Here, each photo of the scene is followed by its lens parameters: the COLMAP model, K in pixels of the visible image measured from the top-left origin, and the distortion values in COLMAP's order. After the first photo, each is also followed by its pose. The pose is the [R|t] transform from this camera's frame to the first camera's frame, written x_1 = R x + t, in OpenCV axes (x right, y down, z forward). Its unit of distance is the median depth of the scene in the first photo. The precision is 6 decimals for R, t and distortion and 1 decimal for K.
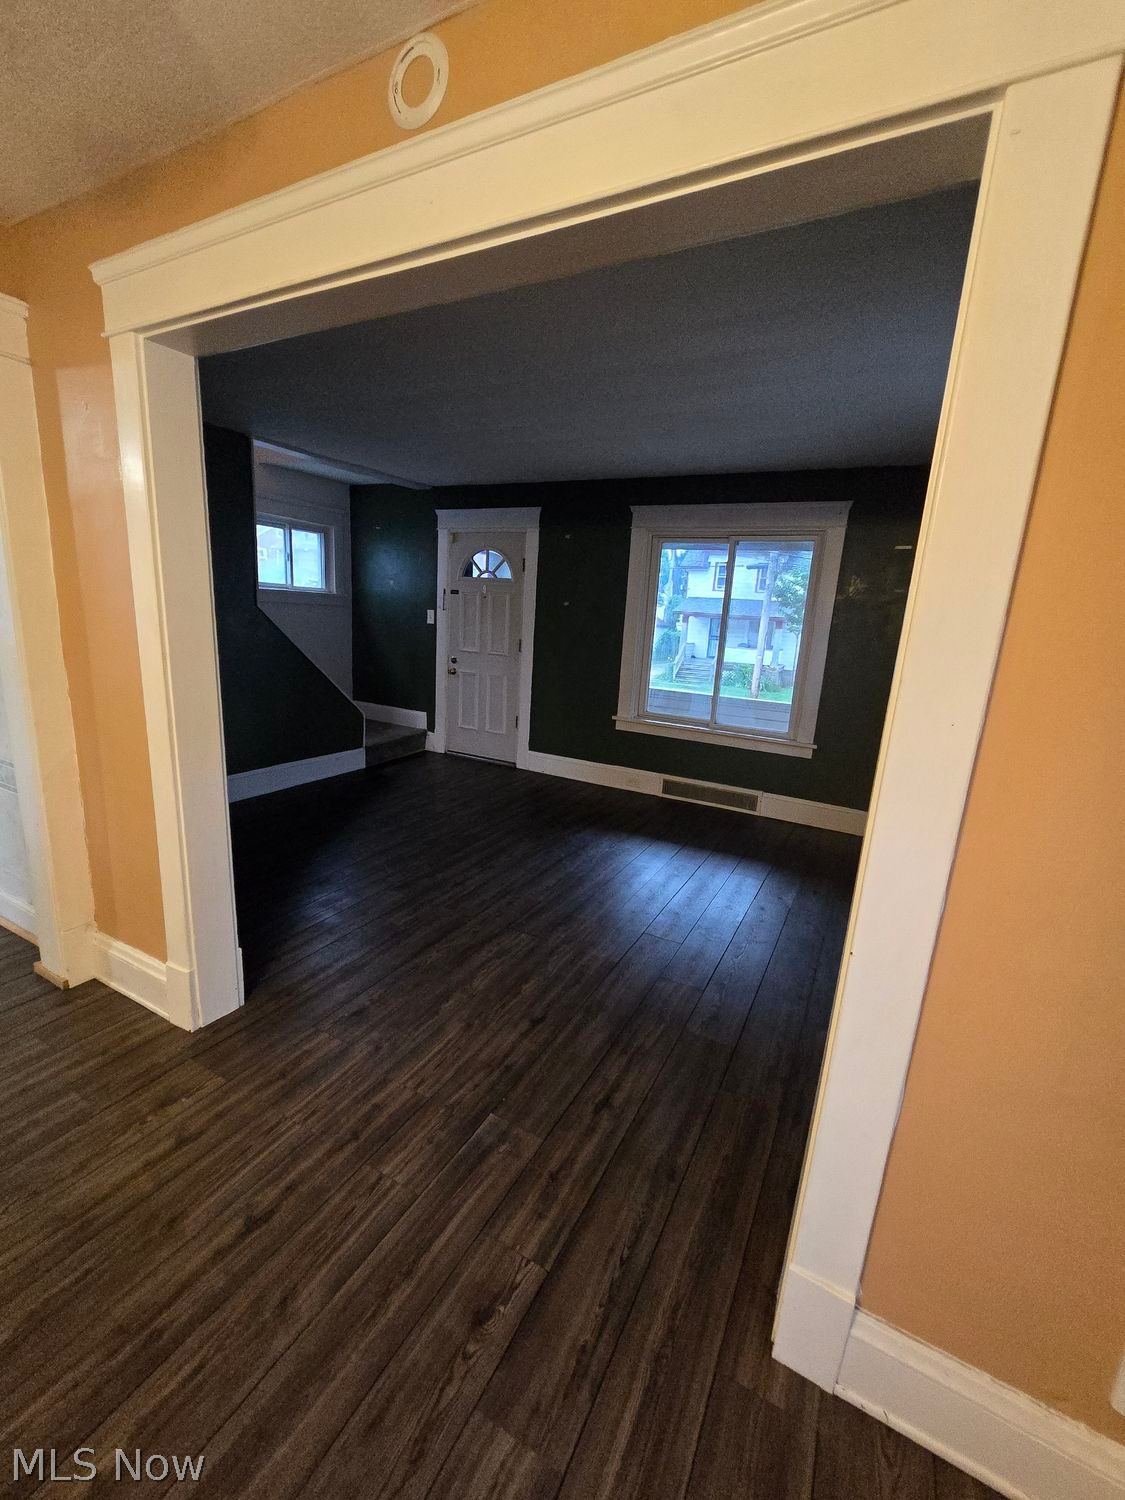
lens RADIAL K [[615.0, 0, 559.3], [0, 615.0, 752.2], [0, 0, 1]] dist [-0.008099, 0.001164]
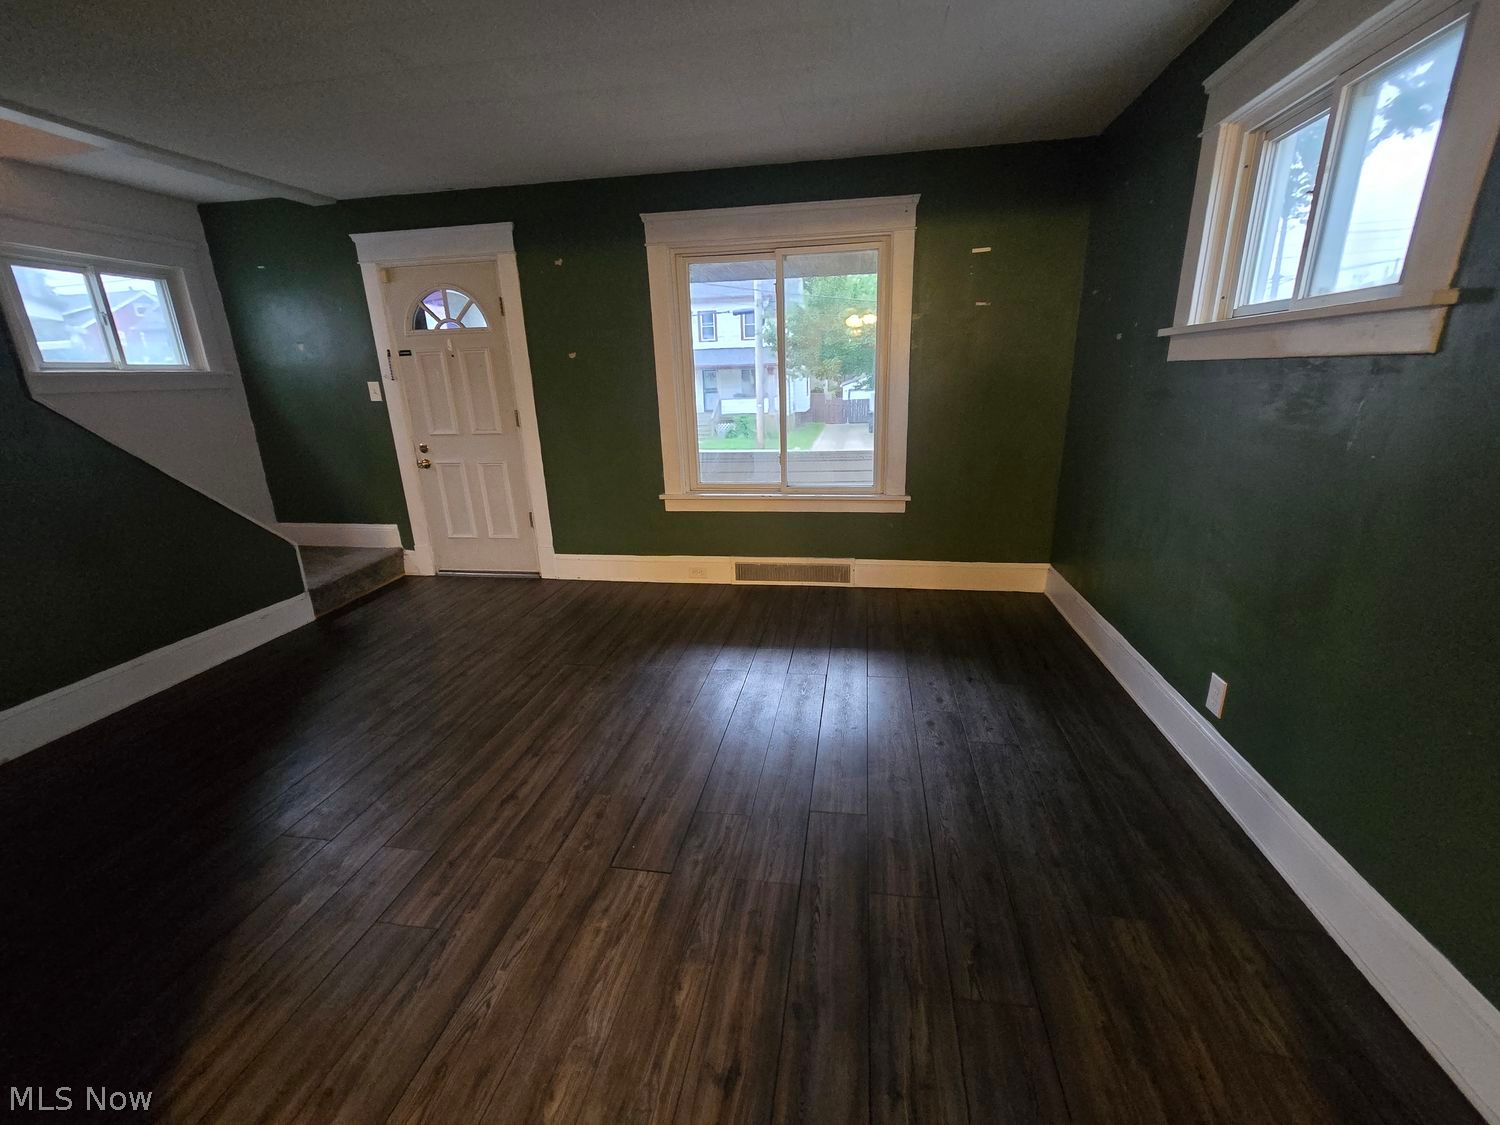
lens RADIAL K [[615.0, 0, 758.5], [0, 615.0, 559.9], [0, 0, 1]] dist [-0.008099, 0.001164]
pose [[0.939935, -0.176380, 0.292253, -0.036805], [0.154076, 0.983202, 0.097847, -0.032618], [-0.304602, -0.046941, 0.951322, 0.197719]]
